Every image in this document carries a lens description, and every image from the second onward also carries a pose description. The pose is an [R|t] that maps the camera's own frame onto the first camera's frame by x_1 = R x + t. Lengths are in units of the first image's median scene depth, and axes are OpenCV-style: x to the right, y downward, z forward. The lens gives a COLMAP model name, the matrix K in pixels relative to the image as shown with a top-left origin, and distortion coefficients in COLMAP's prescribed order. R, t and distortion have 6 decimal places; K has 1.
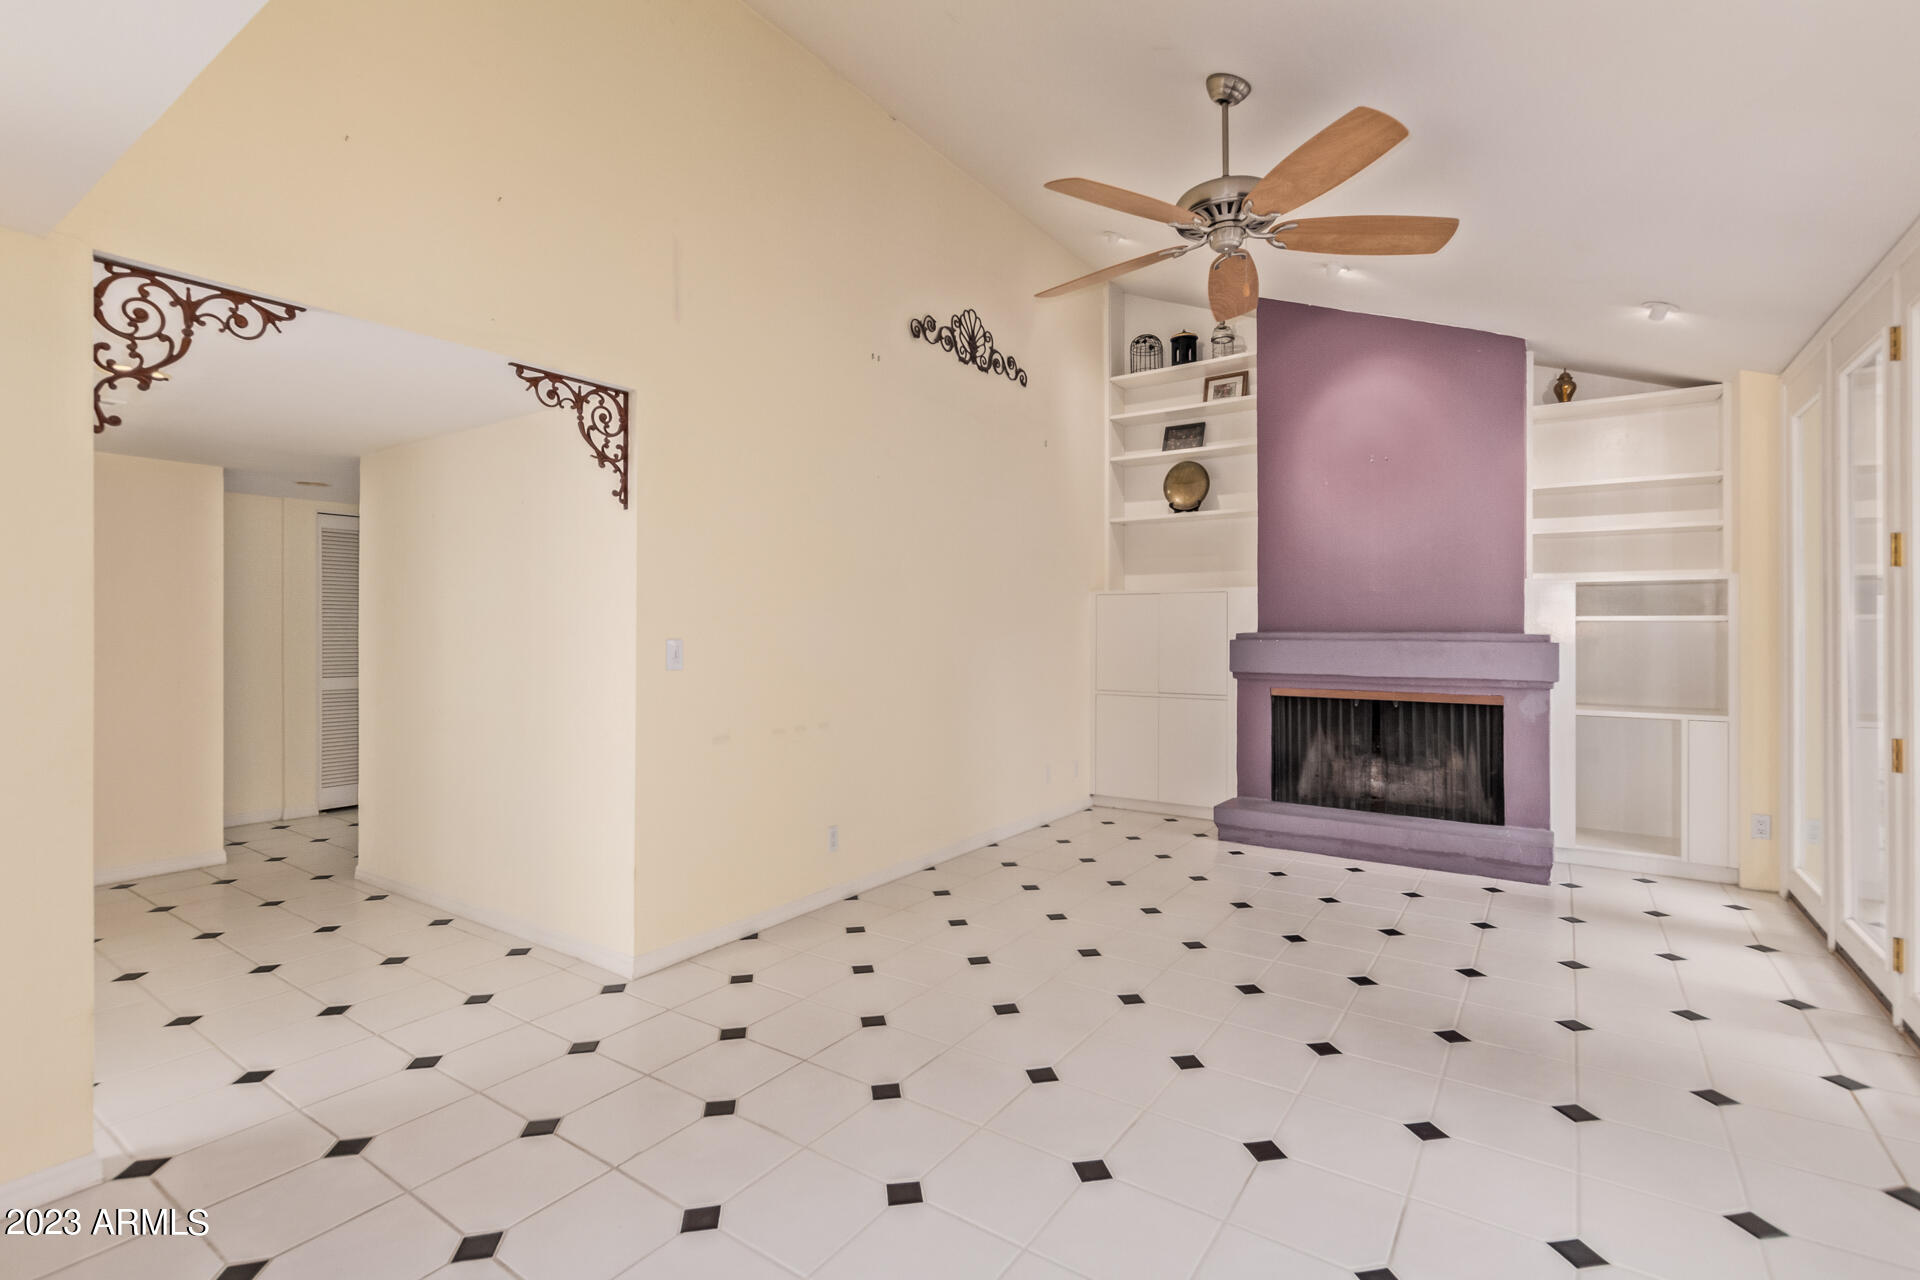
lens RADIAL K [[879.1, 0, 947.1], [0, 879.1, 633.8], [0, 0, 1]] dist [-0.002266, -0.002374]
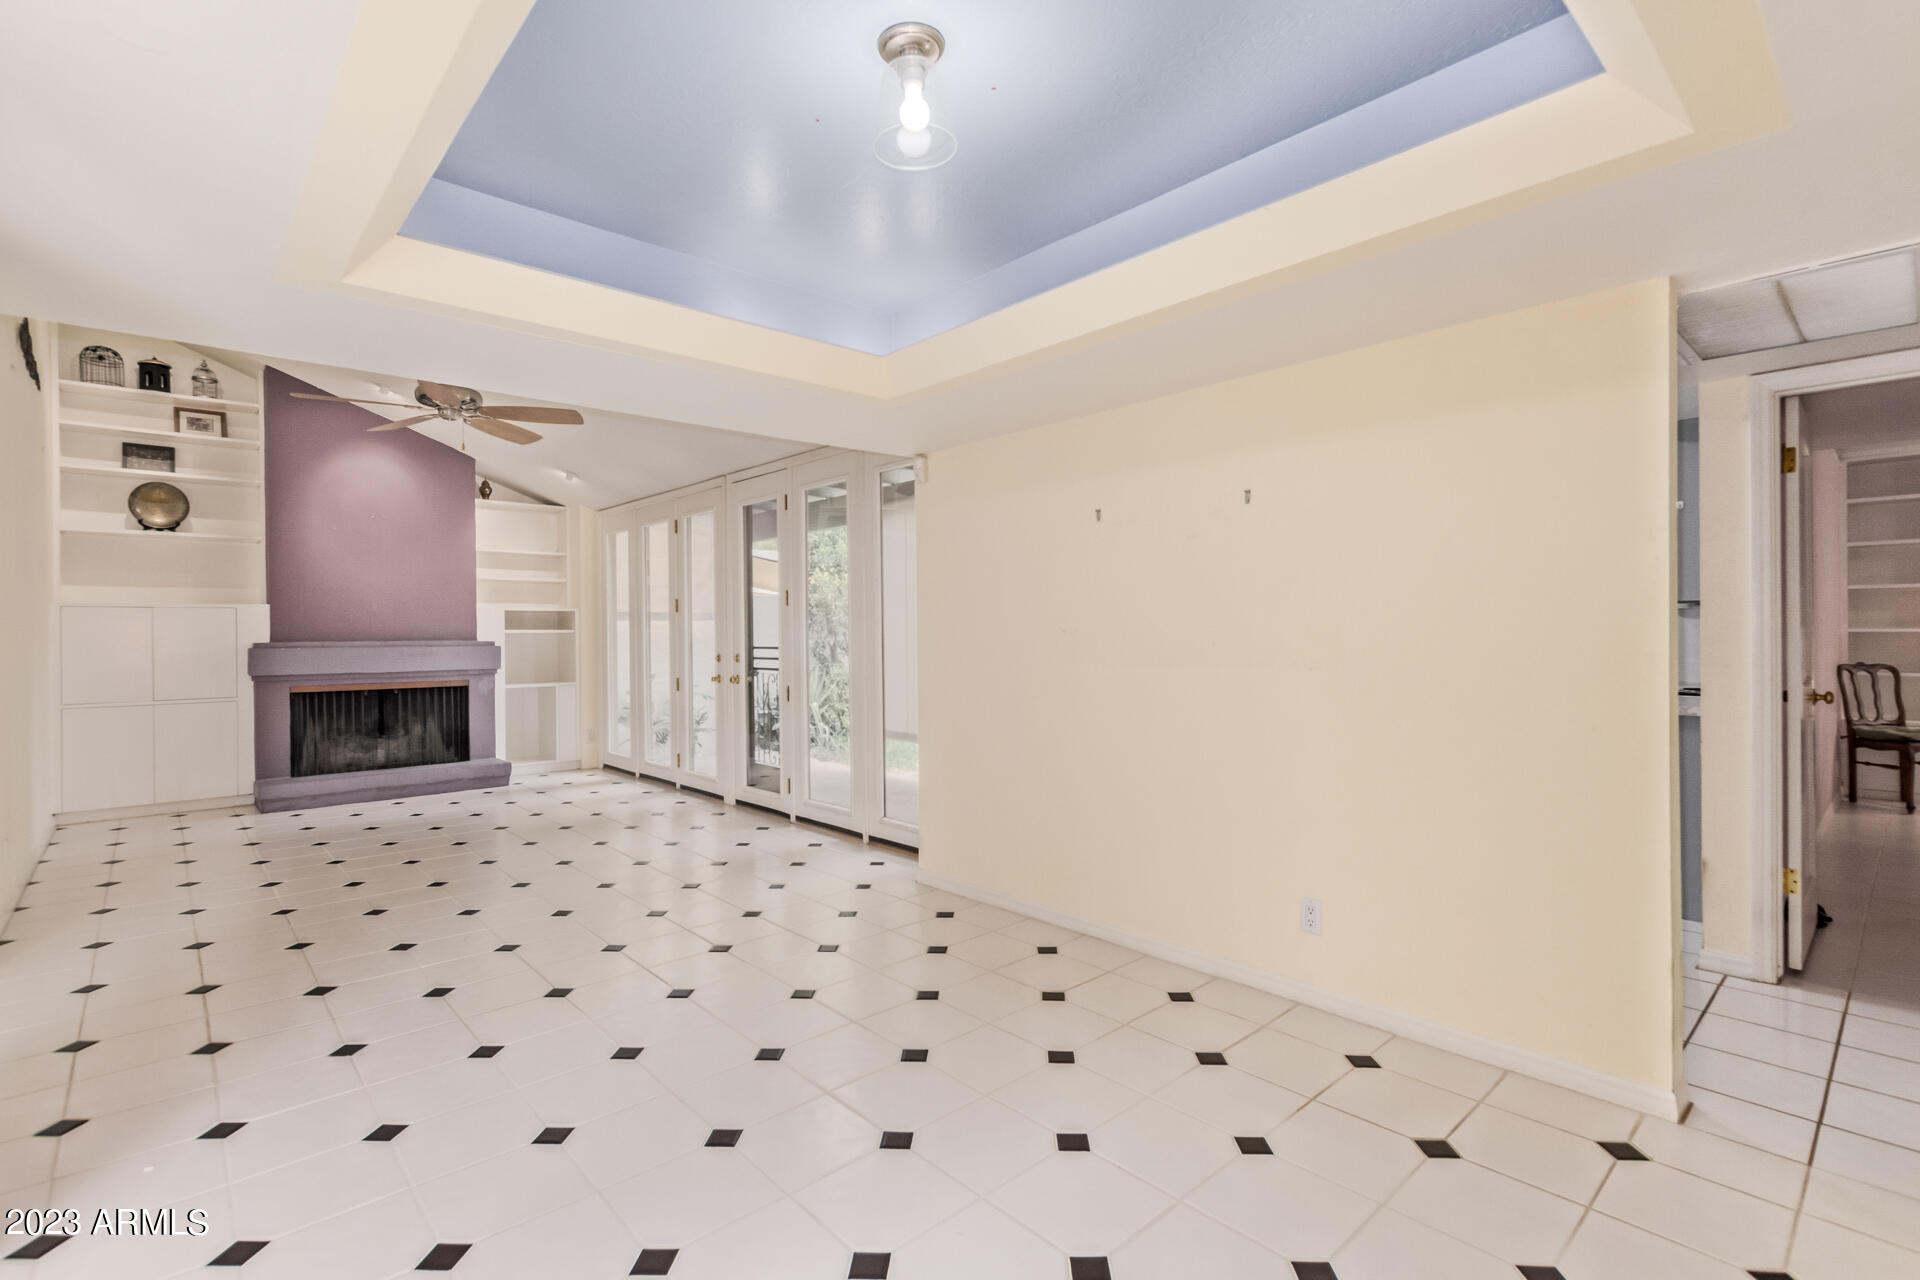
lens RADIAL K [[879.1, 0, 956.2], [0, 879.1, 629.7], [0, 0, 1]] dist [-0.002266, -0.002374]
pose [[0.228953, 0.002998, 0.973433, -0.637985], [0.014595, 0.999872, -0.006512, 0.002488], [-0.973328, 0.015698, 0.228880, -0.206509]]
